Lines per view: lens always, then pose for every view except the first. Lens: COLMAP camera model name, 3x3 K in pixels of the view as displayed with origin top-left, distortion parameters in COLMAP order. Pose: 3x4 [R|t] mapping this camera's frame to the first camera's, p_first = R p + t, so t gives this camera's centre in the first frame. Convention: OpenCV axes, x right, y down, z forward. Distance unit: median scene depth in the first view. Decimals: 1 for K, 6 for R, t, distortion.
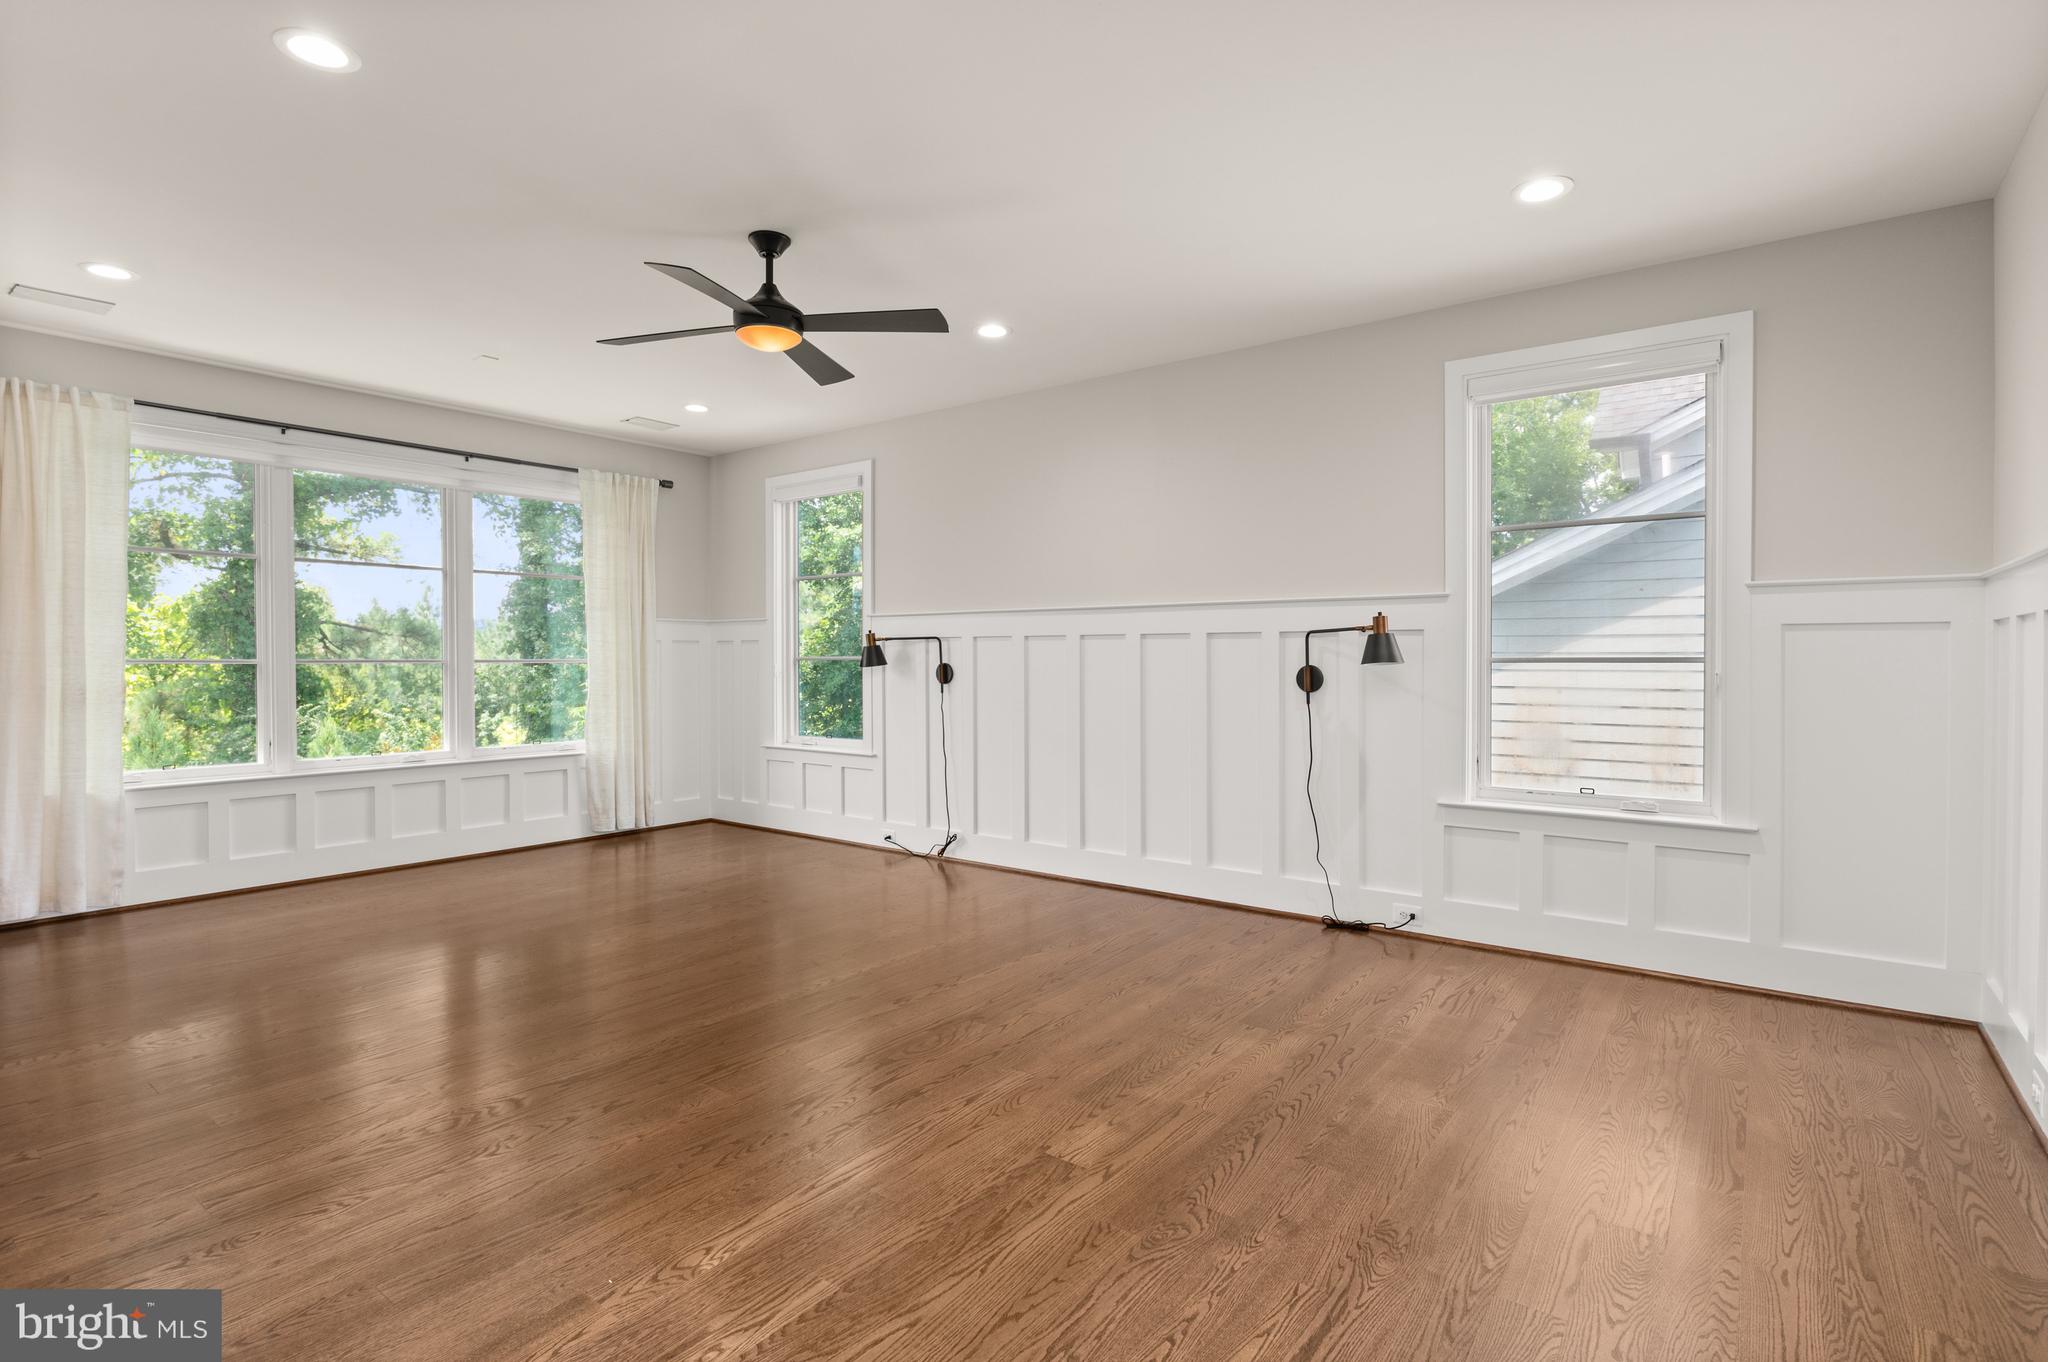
lens RADIAL K [[989.1, 0, 1022.2], [0, 989.1, 675.0], [0, 0, 1]] dist [-0.016352, -0.000664]
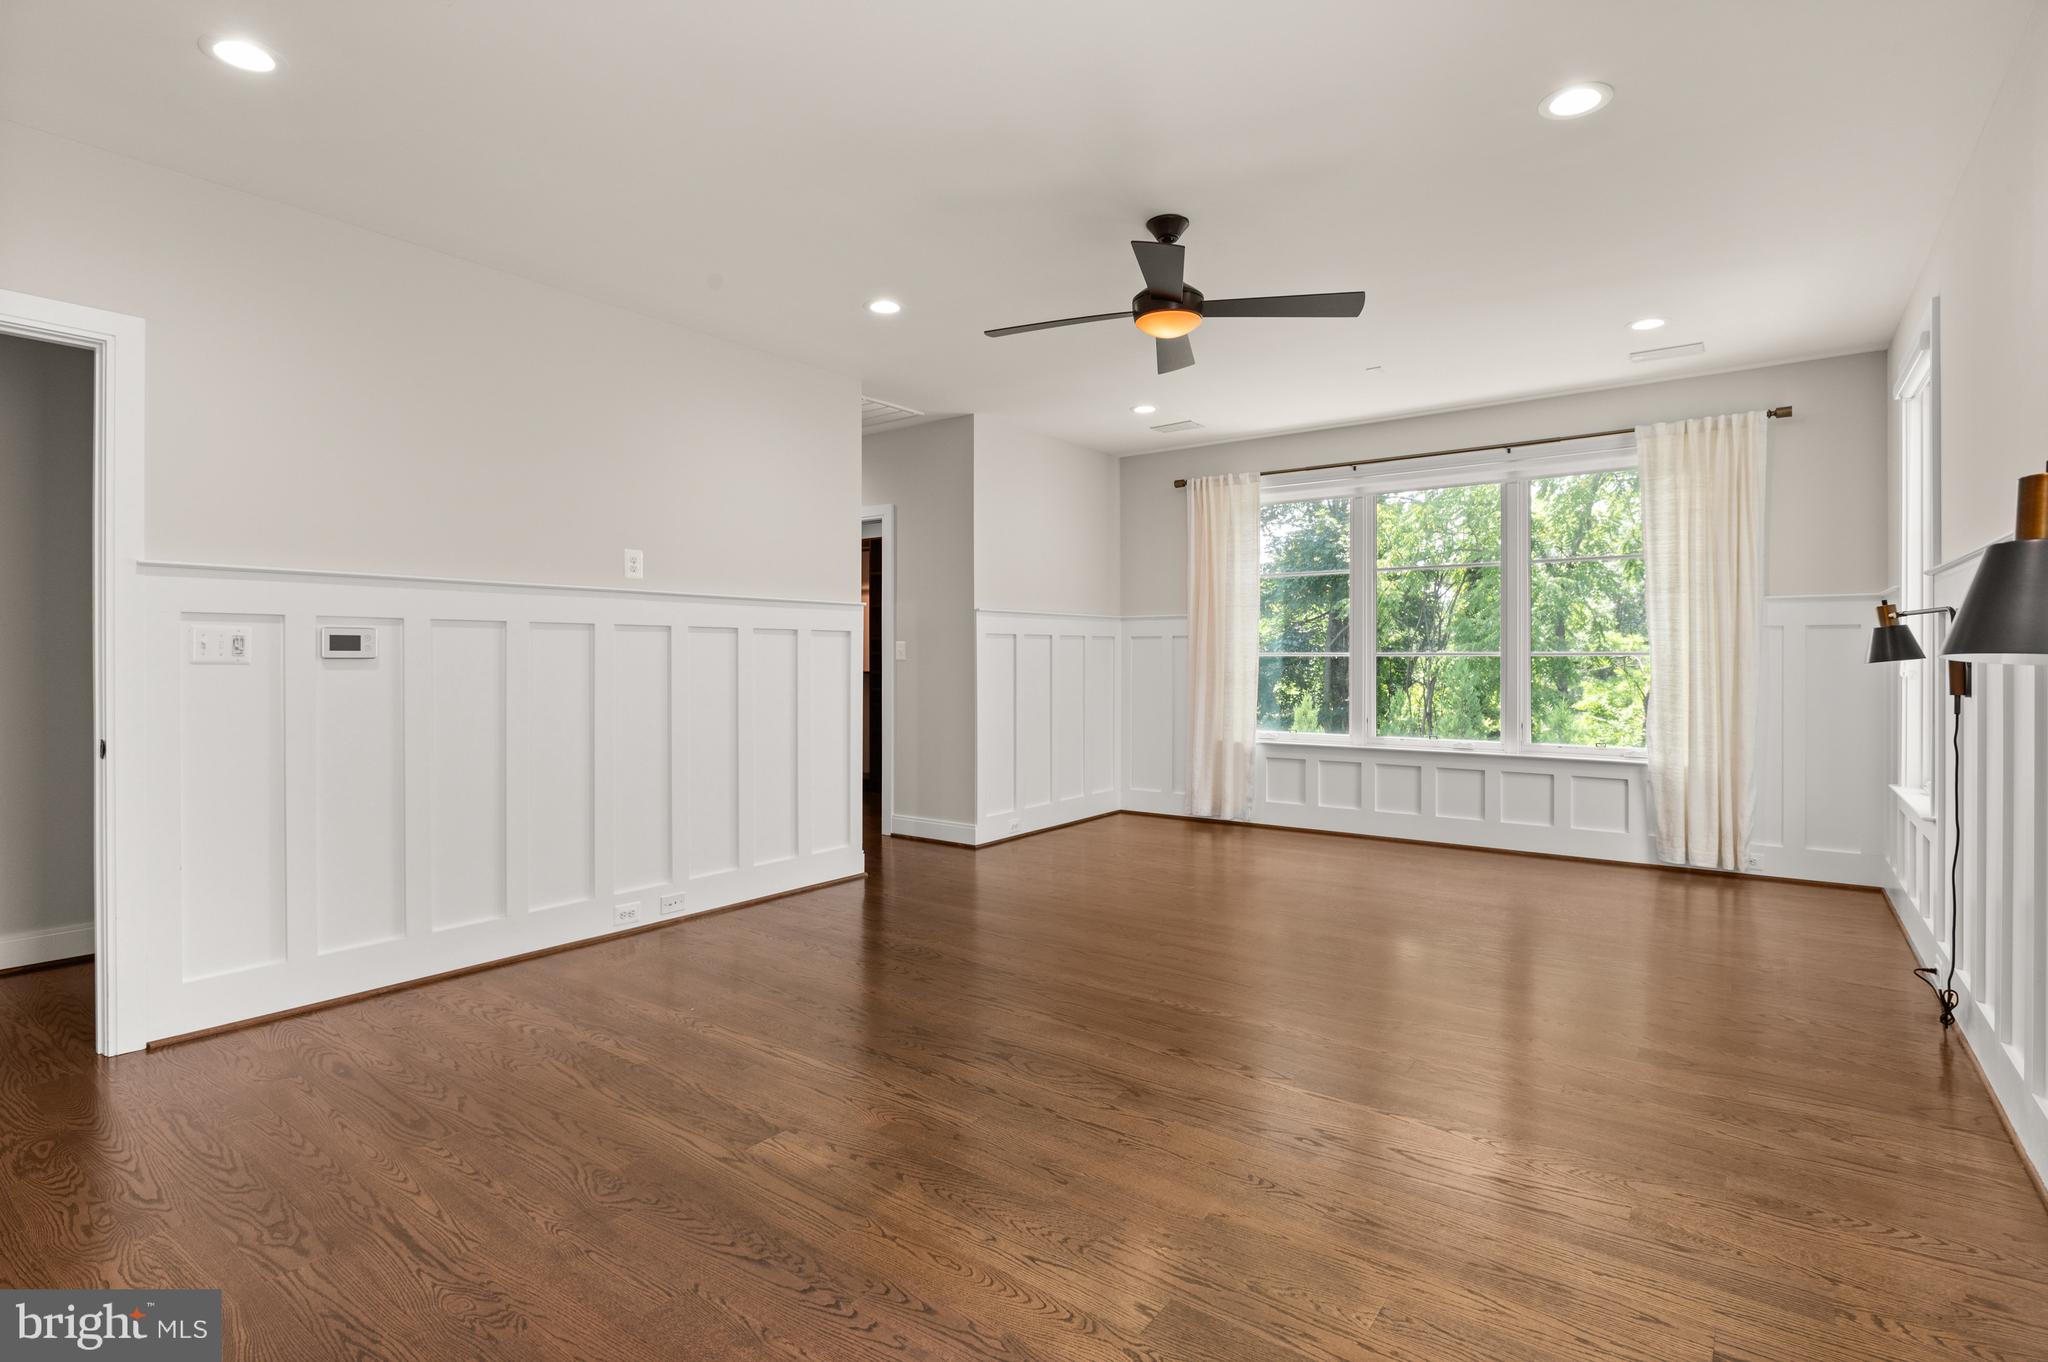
lens RADIAL K [[989.1, 0, 1022.0], [0, 989.1, 665.1], [0, 0, 1]] dist [-0.016352, -0.000664]
pose [[0.006987, 0.010151, -0.999924, 0.684868], [-0.014002, 0.999851, 0.010053, -0.009712], [0.999878, 0.013931, 0.007128, 0.806552]]
